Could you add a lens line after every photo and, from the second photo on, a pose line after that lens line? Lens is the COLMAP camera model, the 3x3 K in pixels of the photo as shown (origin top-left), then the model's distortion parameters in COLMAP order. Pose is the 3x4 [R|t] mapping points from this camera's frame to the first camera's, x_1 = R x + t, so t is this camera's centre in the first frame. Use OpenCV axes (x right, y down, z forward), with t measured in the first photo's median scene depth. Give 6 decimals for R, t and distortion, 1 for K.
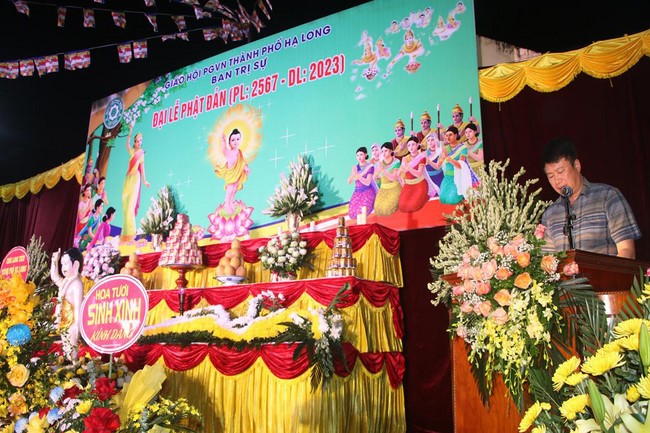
lens RADIAL K [[538.4, 0, 305.1], [0, 538.4, 262.4], [0, 0, 1]] dist [-0.133216, 0.031118]
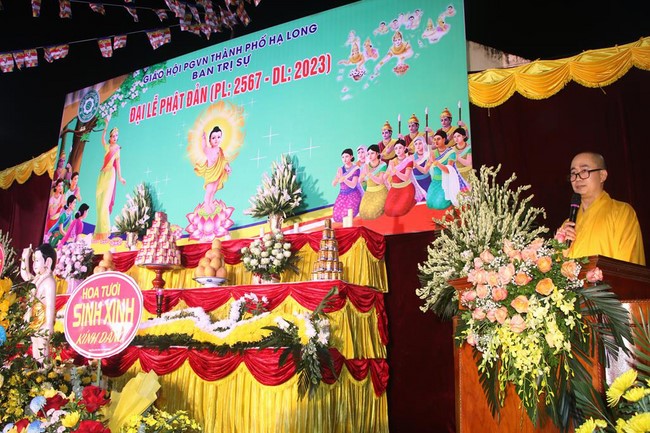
lens RADIAL K [[538.4, 0, 307.4], [0, 538.4, 266.0], [0, 0, 1]] dist [-0.133216, 0.031118]
pose [[0.997931, 0.021559, 0.060575, -0.023237], [-0.021500, 0.999768, -0.001626, 0.002682], [-0.060596, 0.000320, 0.998162, 0.027285]]
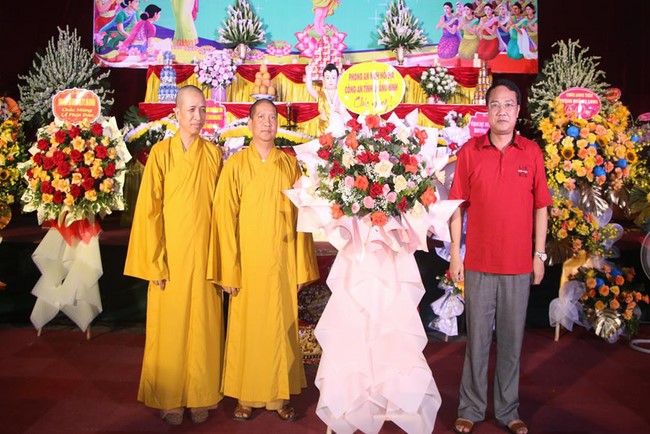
lens RADIAL K [[600.0, 0, 298.4], [0, 600.0, 213.0], [0, 0, 1]] dist [-0.093203, 0.000000]
pose [[0.831026, -0.043198, 0.554553, -1.068269], [-0.086847, 0.974676, 0.206068, 0.022300], [-0.549411, -0.219409, 0.806230, -0.074421]]
